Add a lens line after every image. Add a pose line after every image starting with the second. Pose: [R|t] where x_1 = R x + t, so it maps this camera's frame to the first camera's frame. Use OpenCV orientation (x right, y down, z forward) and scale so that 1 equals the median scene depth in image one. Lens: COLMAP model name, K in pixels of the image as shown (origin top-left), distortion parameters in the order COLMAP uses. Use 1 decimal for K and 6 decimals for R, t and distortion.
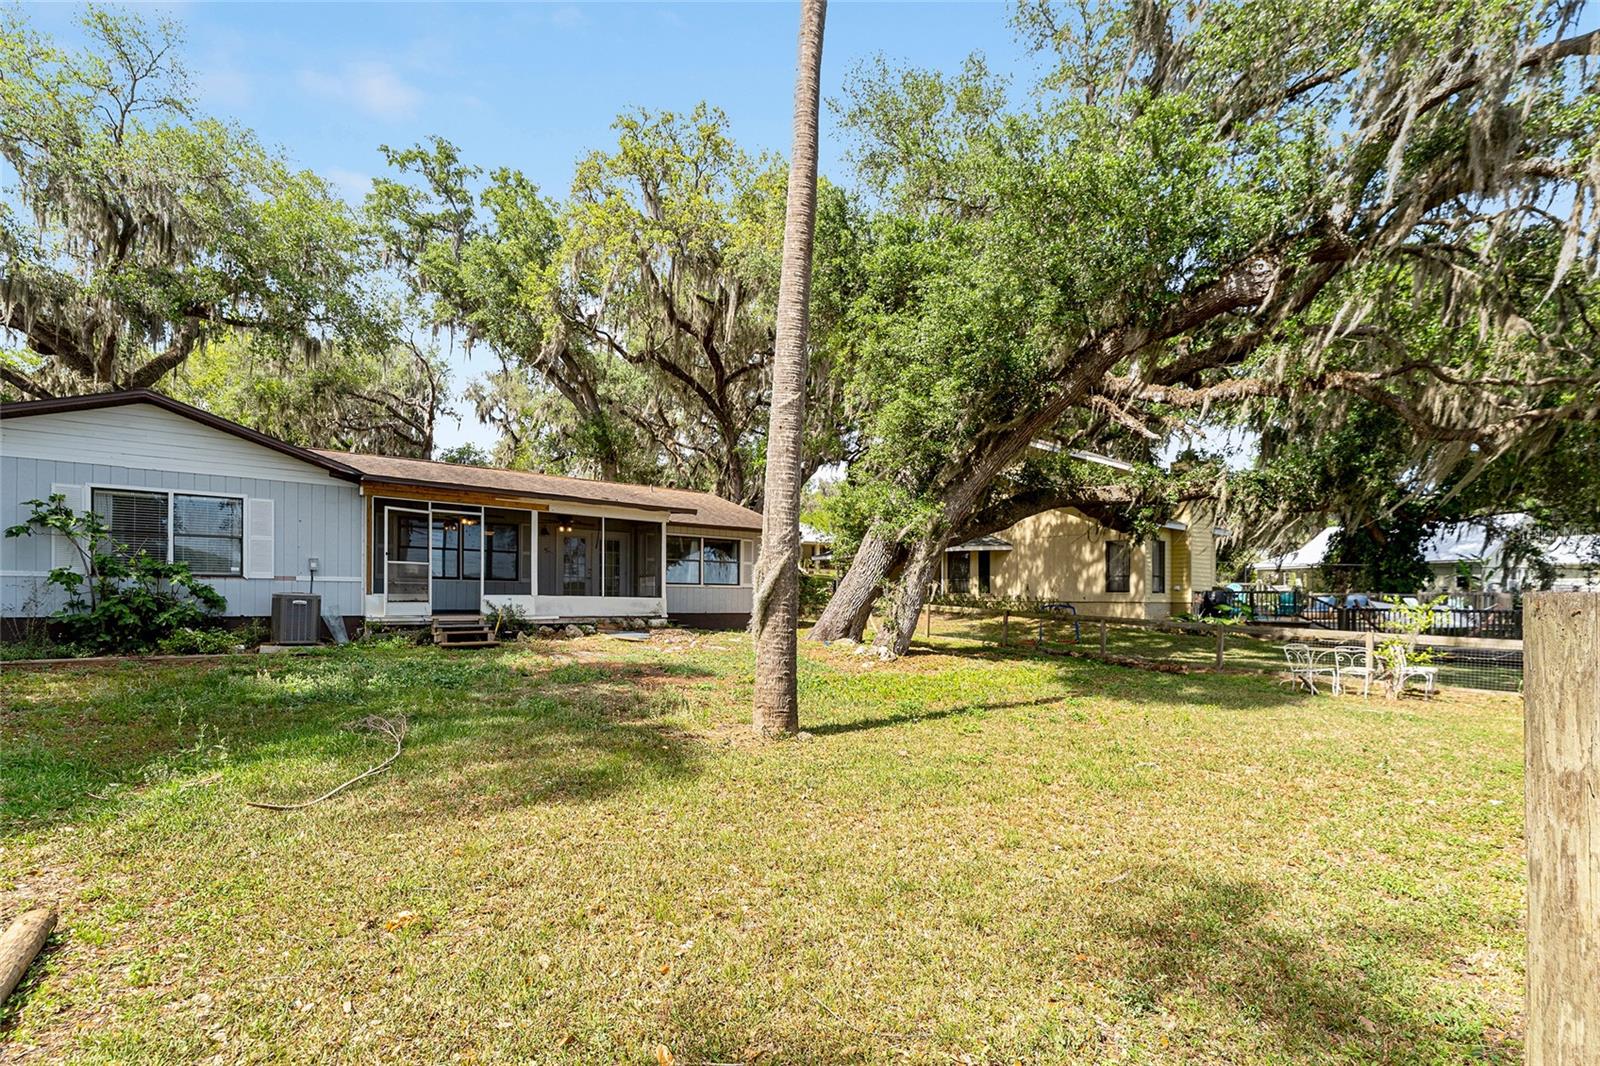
lens RADIAL K [[704.4, 0, 801.0], [0, 704.4, 600.9], [0, 0, 1]] dist [0.000674, 0.000148]
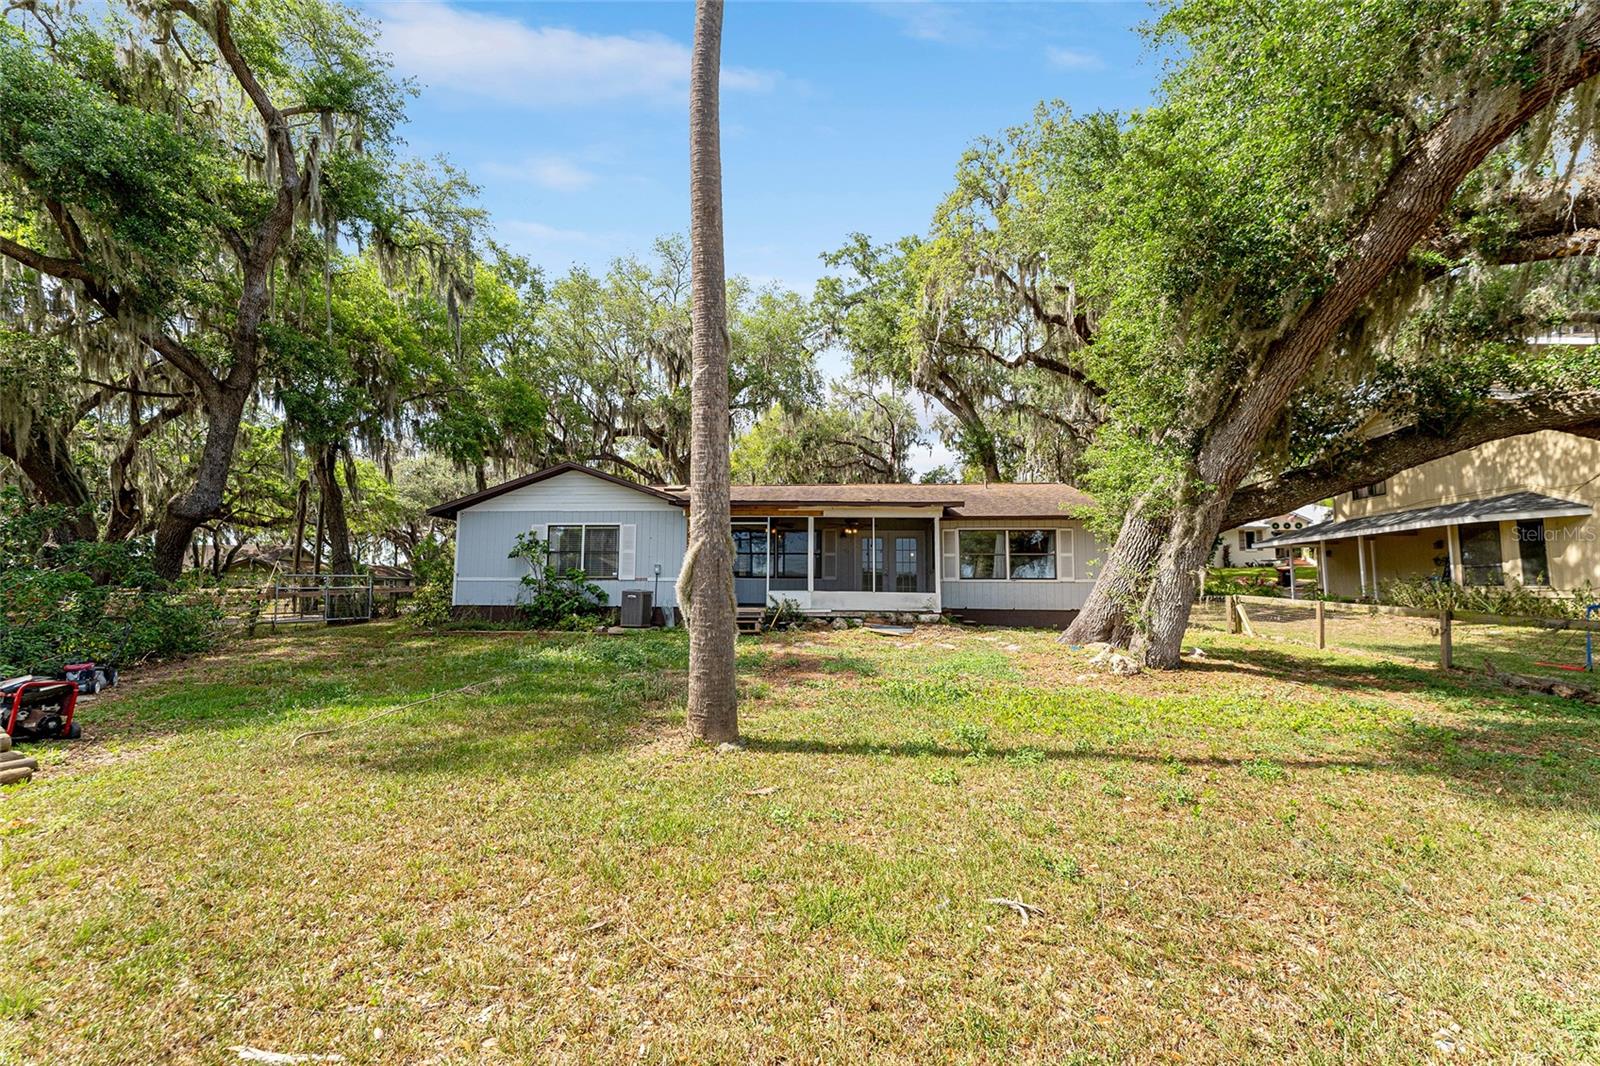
lens RADIAL K [[635.5, 0, 801.8], [0, 635.5, 542.8], [0, 0, 1]] dist [0.000695, -0.000151]
pose [[0.742513, -0.057463, -0.667363, 0.310379], [-0.001184, 0.996199, -0.087094, 0.004128], [0.669831, 0.065458, 0.739623, 0.240699]]
